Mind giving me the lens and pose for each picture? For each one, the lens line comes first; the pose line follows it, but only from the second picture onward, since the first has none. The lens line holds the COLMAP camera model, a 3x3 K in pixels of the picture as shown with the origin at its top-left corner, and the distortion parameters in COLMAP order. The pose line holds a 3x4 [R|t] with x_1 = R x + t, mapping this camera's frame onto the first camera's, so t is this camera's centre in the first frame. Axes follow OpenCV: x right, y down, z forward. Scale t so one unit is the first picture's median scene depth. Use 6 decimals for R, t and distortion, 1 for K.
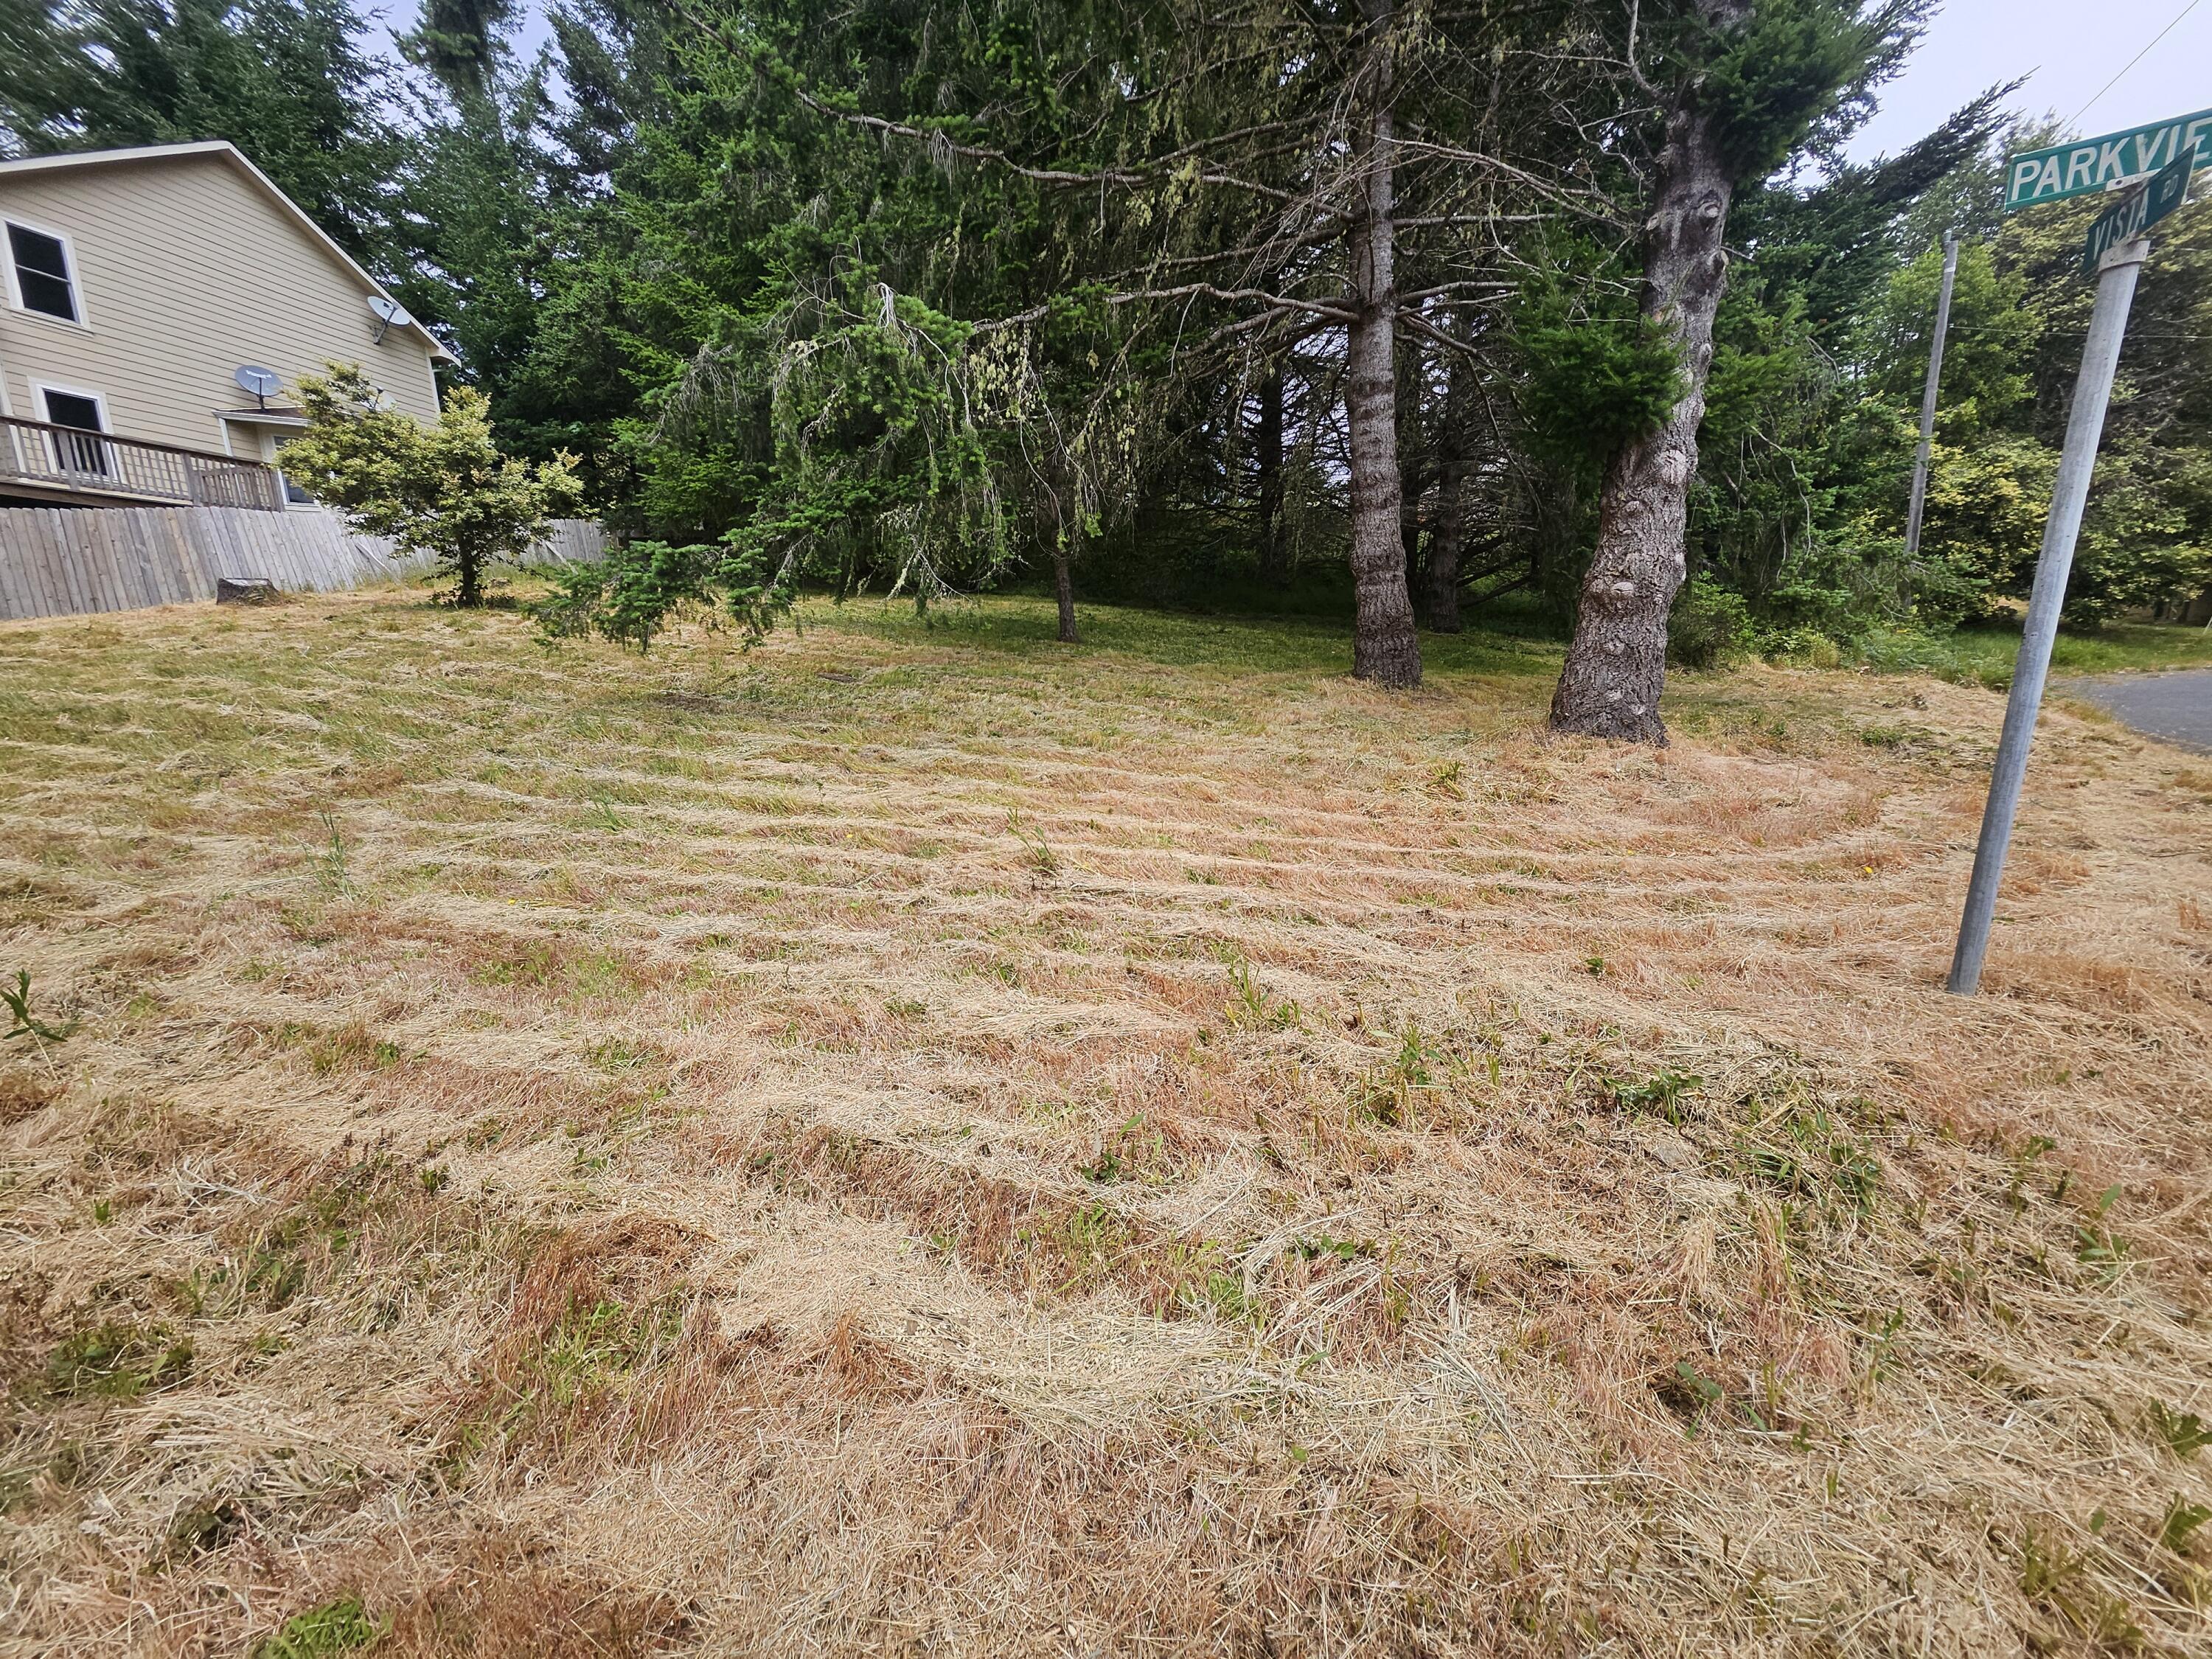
lens RADIAL K [[808.8, 0, 1044.3], [0, 808.8, 819.2], [0, 0, 1]] dist [0.004885, -0.004125]
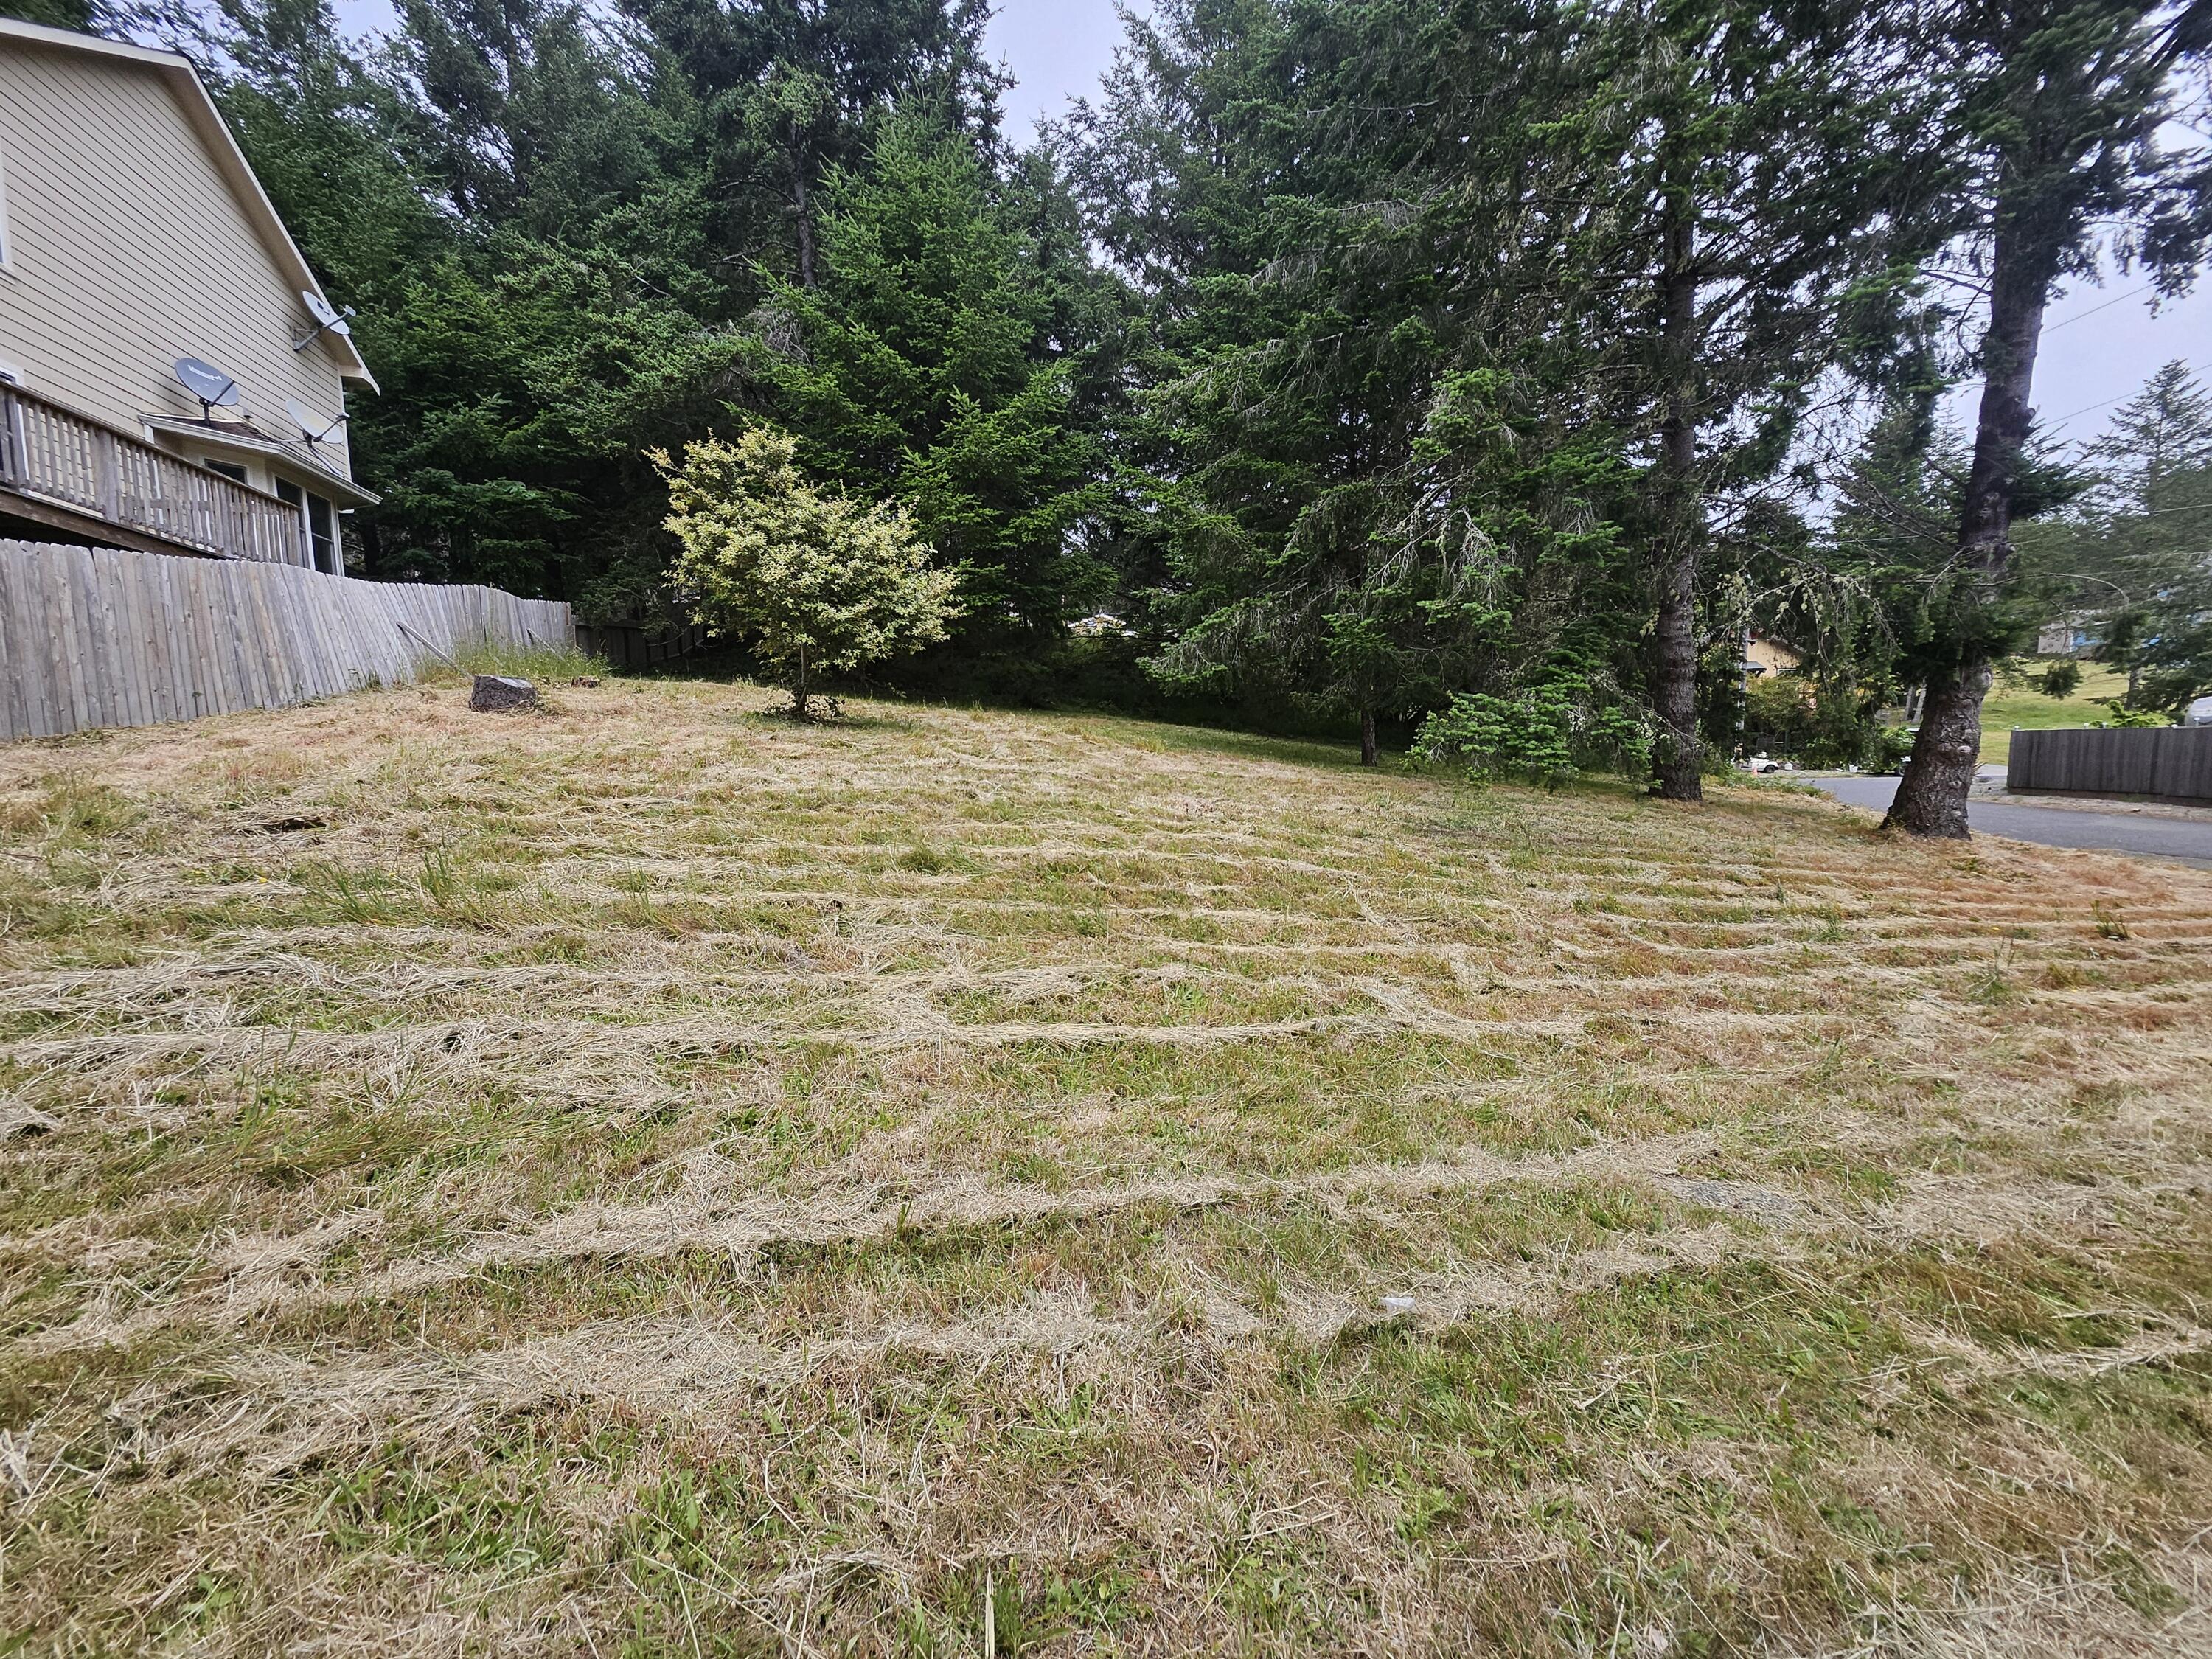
lens RADIAL K [[808.8, 0, 1044.3], [0, 808.8, 819.2], [0, 0, 1]] dist [0.004885, -0.004125]
pose [[0.912281, -0.025923, 0.408743, -0.610959], [0.069217, 0.993398, -0.091485, -0.044043], [-0.403673, 0.111752, 0.908053, 0.098826]]
